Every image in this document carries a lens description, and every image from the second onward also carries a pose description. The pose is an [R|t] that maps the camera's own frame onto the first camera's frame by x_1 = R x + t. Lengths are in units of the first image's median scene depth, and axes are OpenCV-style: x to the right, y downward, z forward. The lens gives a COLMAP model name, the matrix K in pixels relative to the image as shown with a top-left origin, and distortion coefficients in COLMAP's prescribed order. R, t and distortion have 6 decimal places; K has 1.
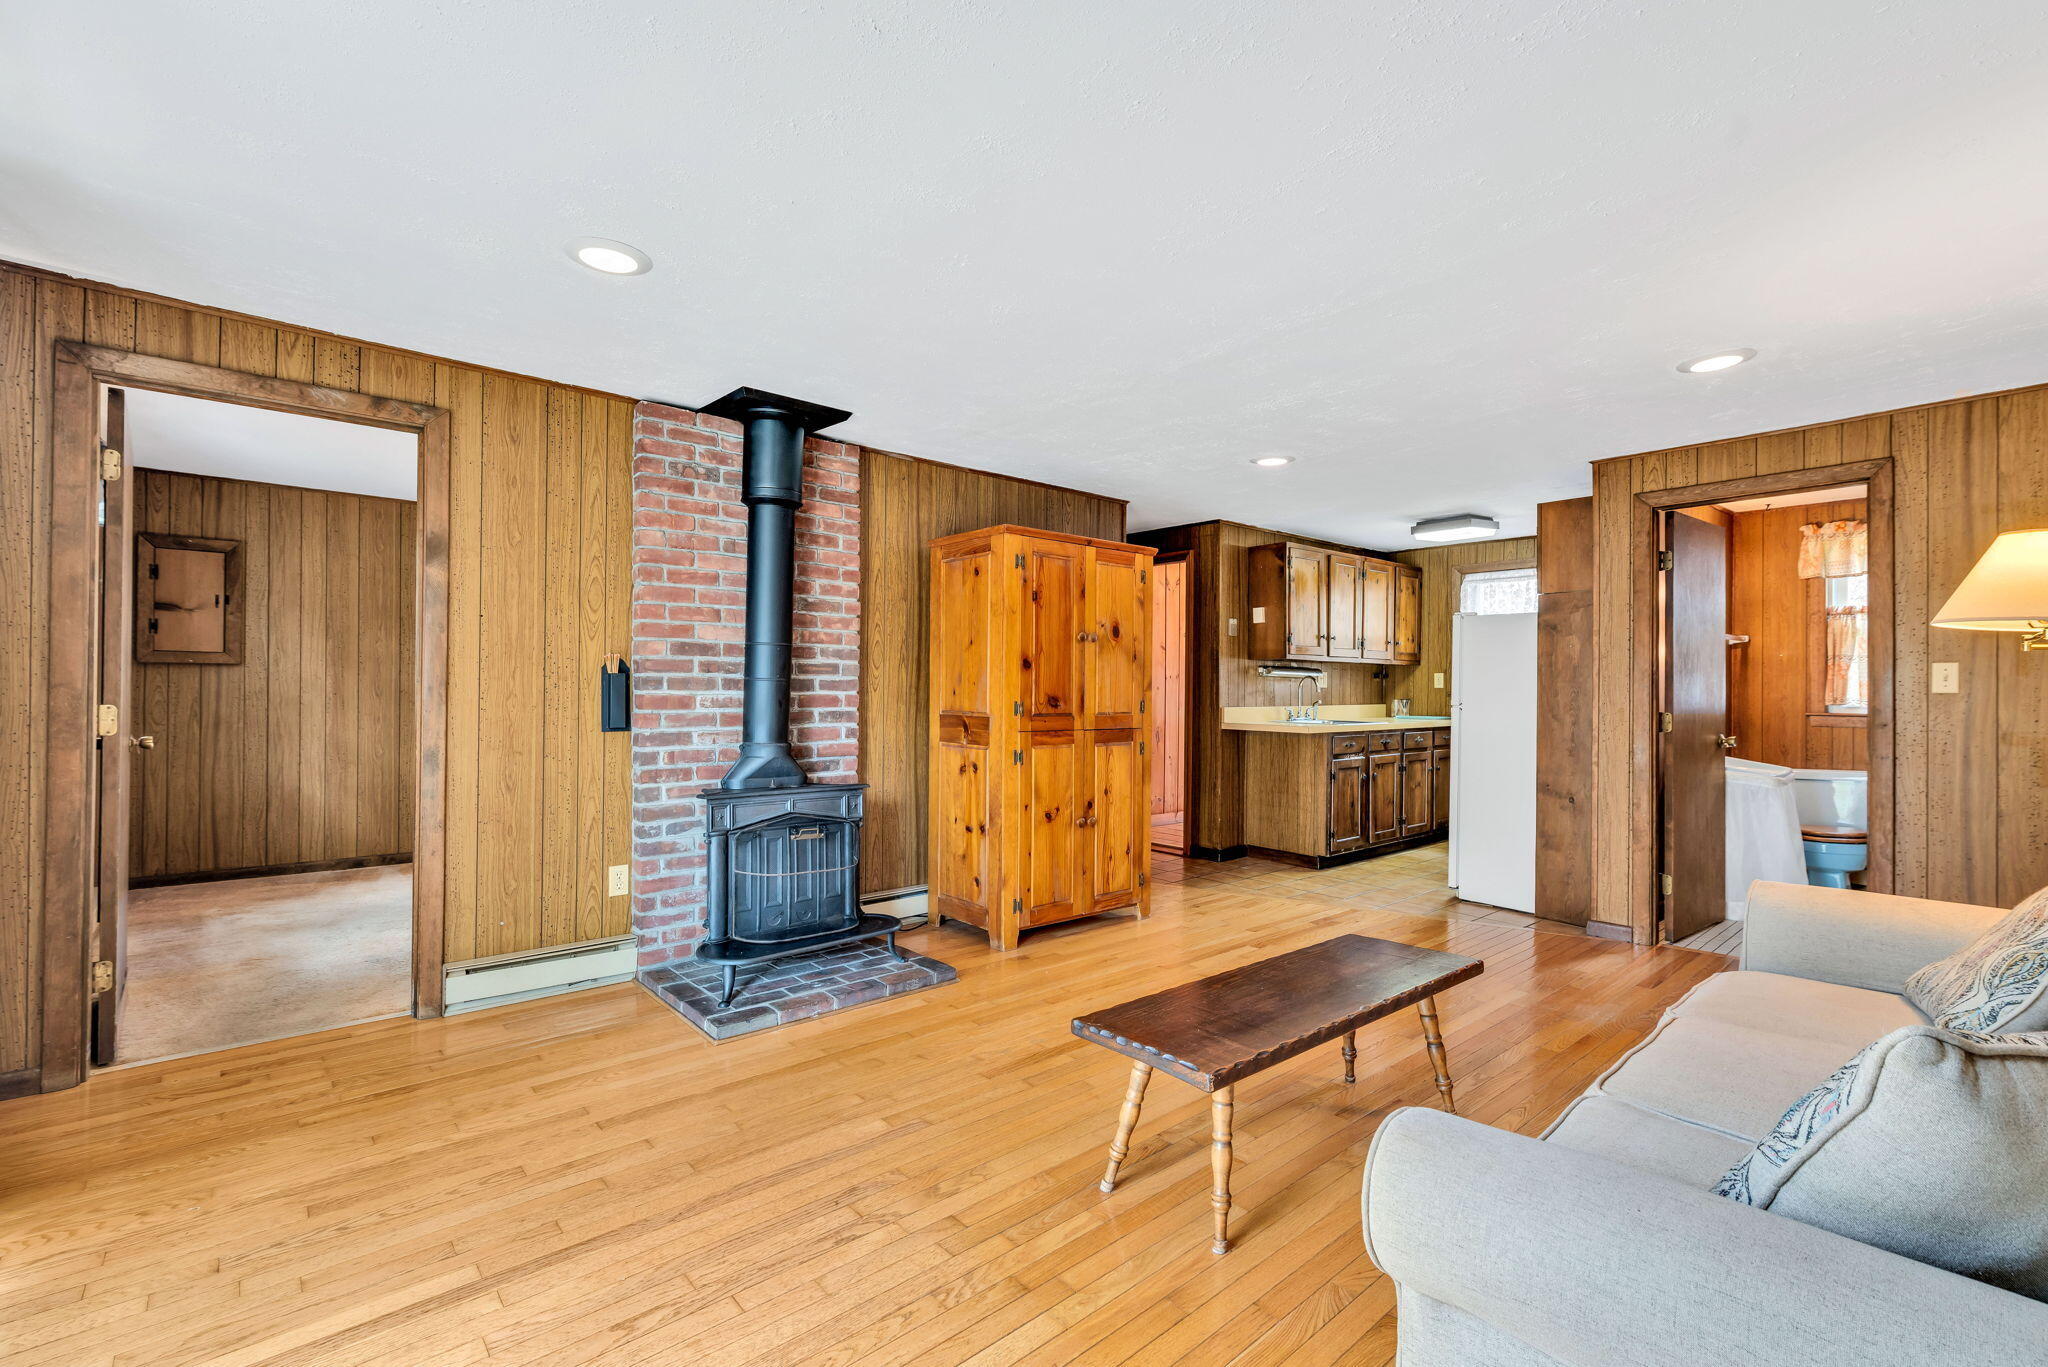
lens RADIAL K [[902.7, 0, 1004.0], [0, 902.7, 683.4], [0, 0, 1]] dist [-0.001369, 0.001801]
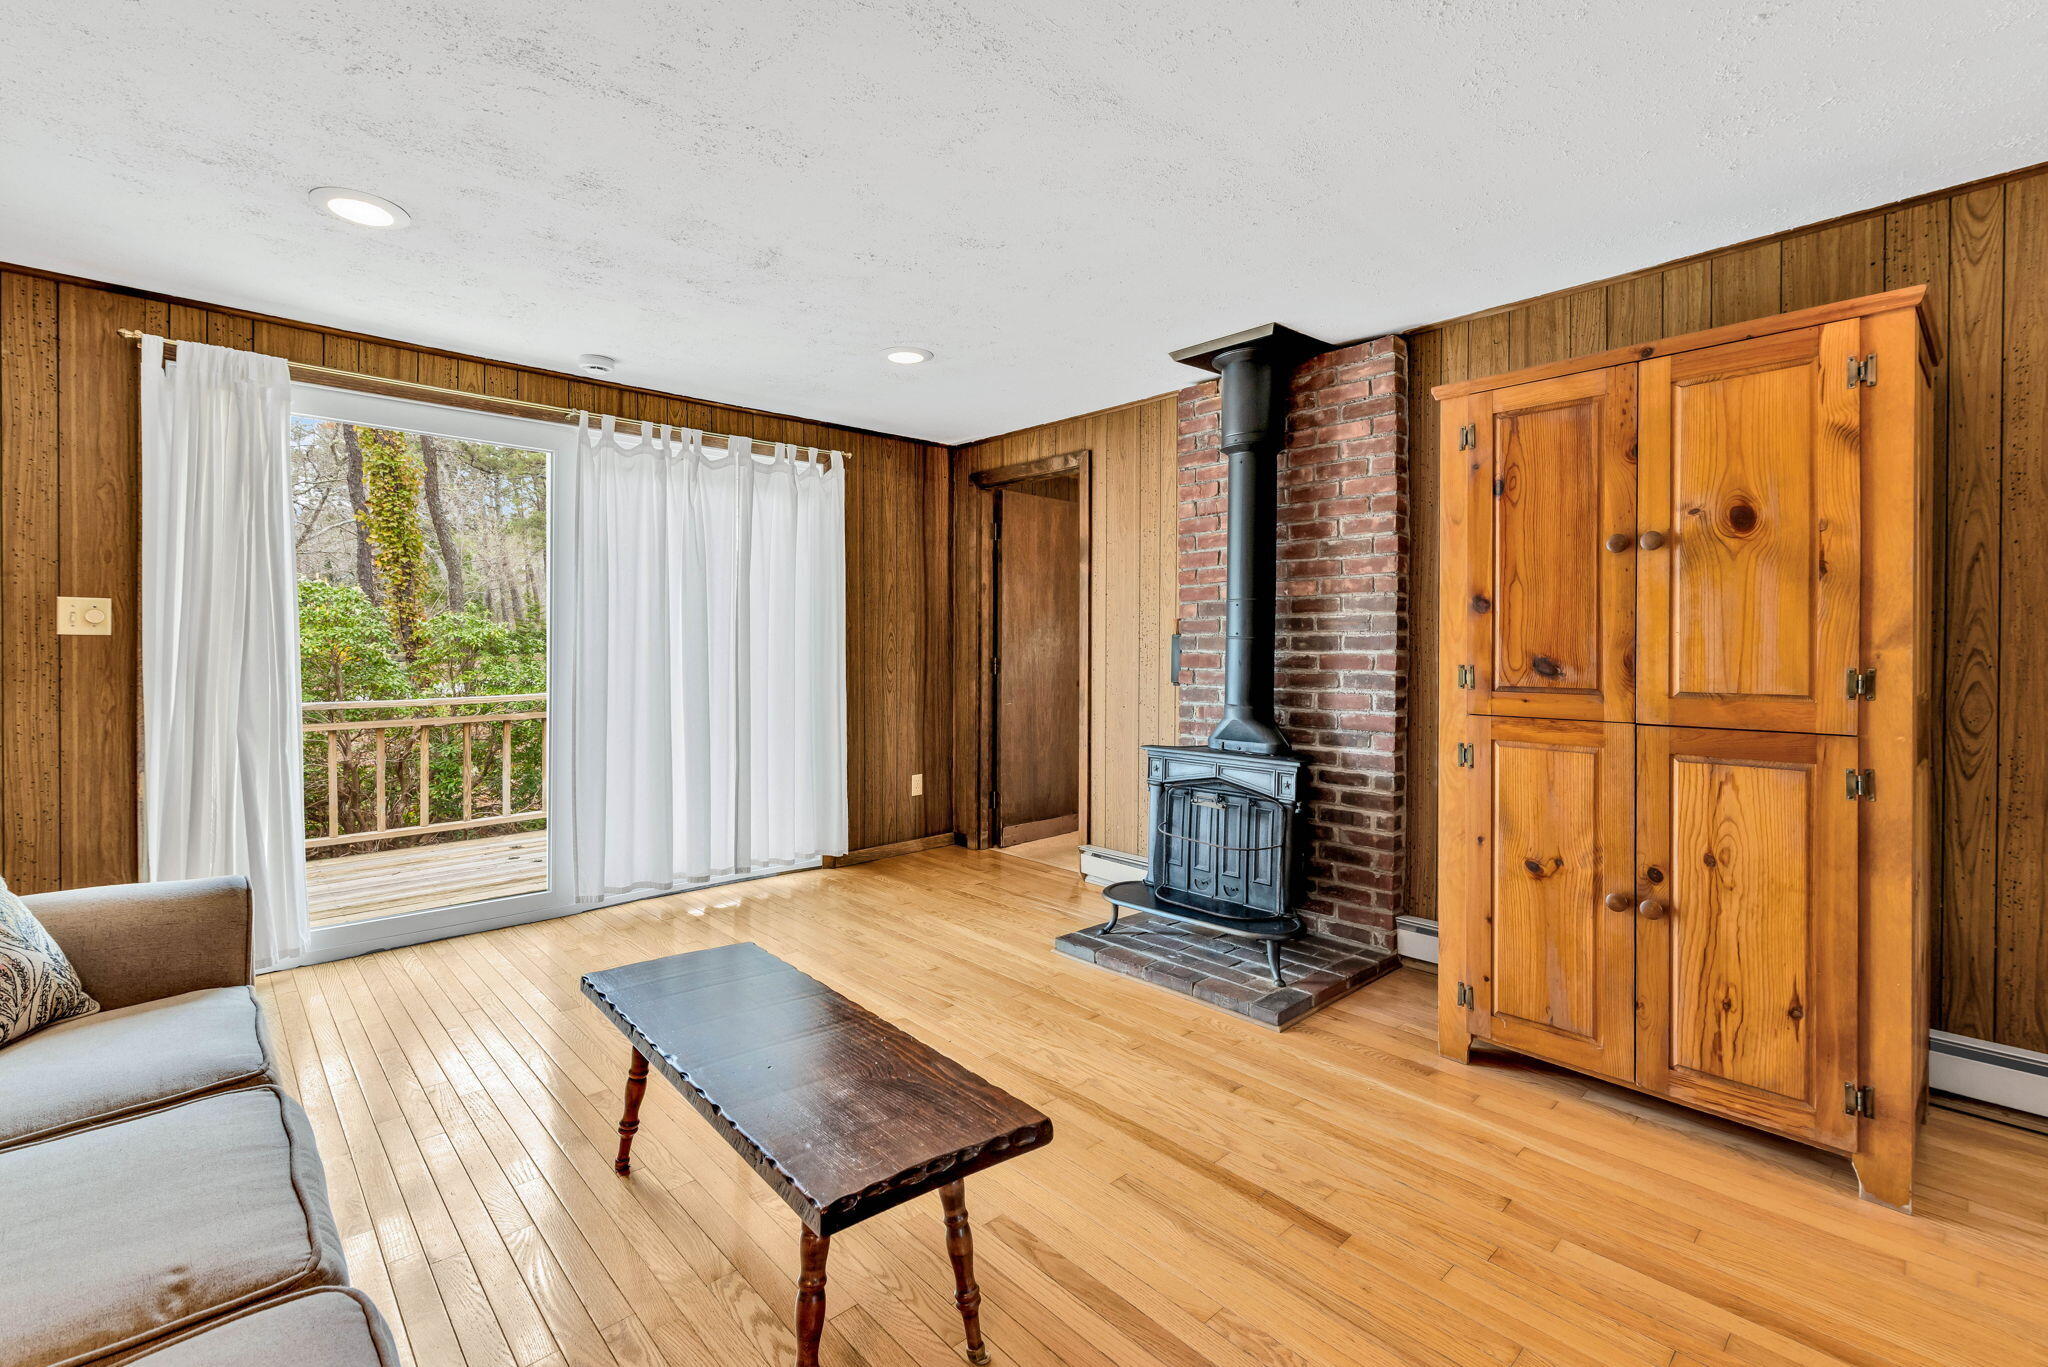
lens RADIAL K [[902.7, 0, 1023.4], [0, 902.7, 648.3], [0, 0, 1]] dist [-0.001369, 0.001801]
pose [[0.039269, -0.007212, -0.999203, 0.611898], [0.003691, 0.999968, -0.007072, 0.011703], [0.999222, -0.003410, 0.039295, 0.661887]]
